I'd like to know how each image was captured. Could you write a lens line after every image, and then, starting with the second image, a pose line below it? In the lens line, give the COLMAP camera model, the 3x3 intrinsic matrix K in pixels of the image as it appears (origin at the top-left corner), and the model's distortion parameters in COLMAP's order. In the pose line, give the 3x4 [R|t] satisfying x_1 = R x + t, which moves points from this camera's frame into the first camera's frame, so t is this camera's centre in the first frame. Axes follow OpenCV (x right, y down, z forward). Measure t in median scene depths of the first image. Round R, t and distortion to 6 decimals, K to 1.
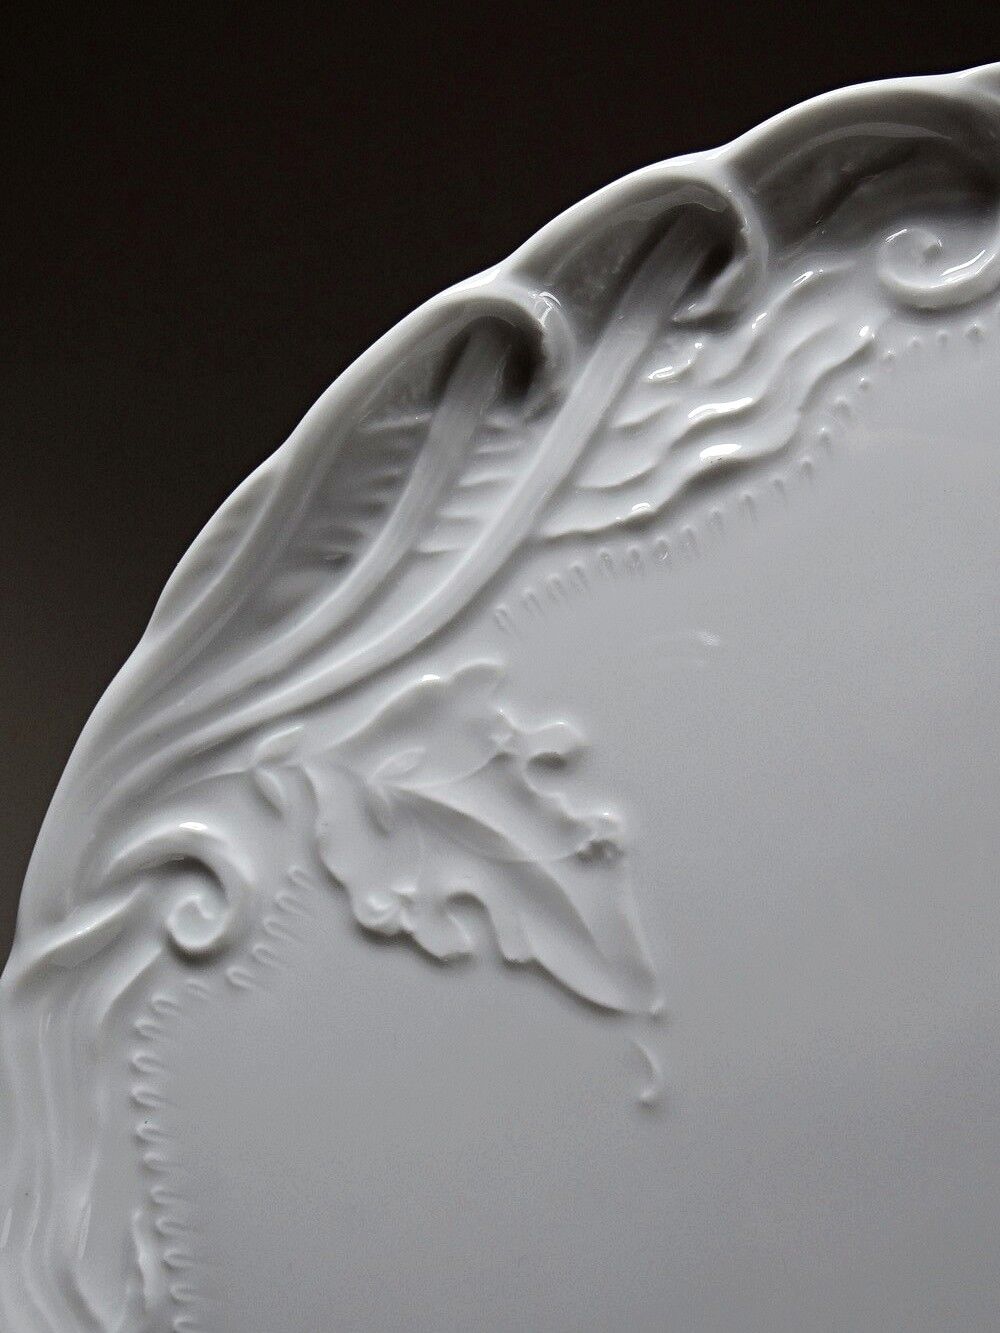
lens RADIAL K [[1546.4, 0, 497.6], [0, 1546.4, 606.5], [0, 0, 1]] dist [0.019219, -0.052898]
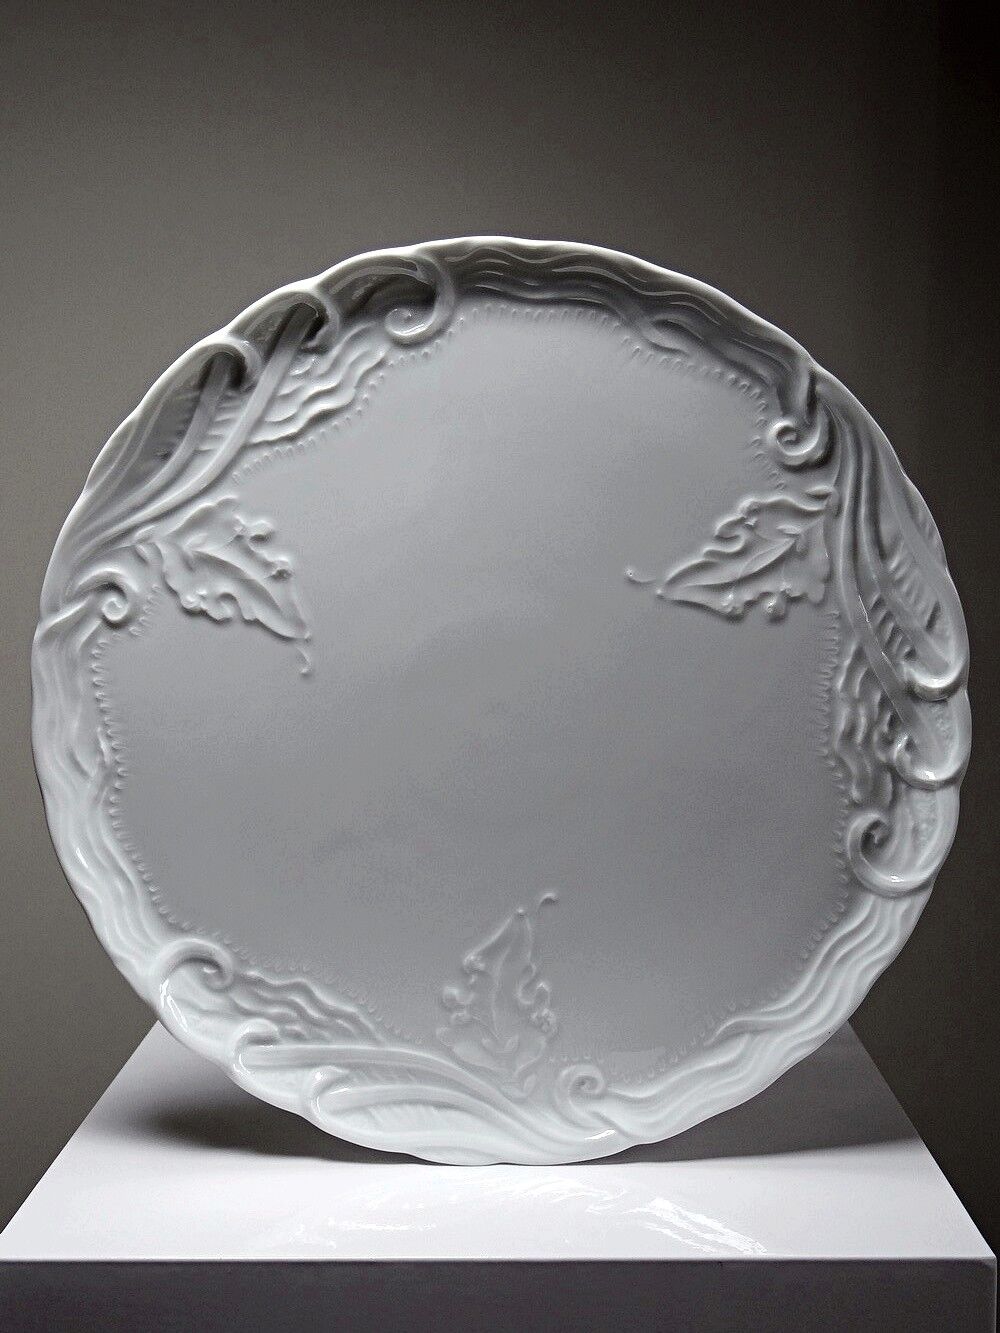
lens RADIAL K [[1456.7, 0, 500.0], [0, 1456.7, 666.5], [0, 0, 1]] dist [-0.006163, -0.009171]
pose [[0.997081, -0.036718, 0.066940, 0.247425], [0.023214, 0.981052, 0.192351, -0.129586], [-0.072734, -0.190236, 0.979040, -1.275599]]
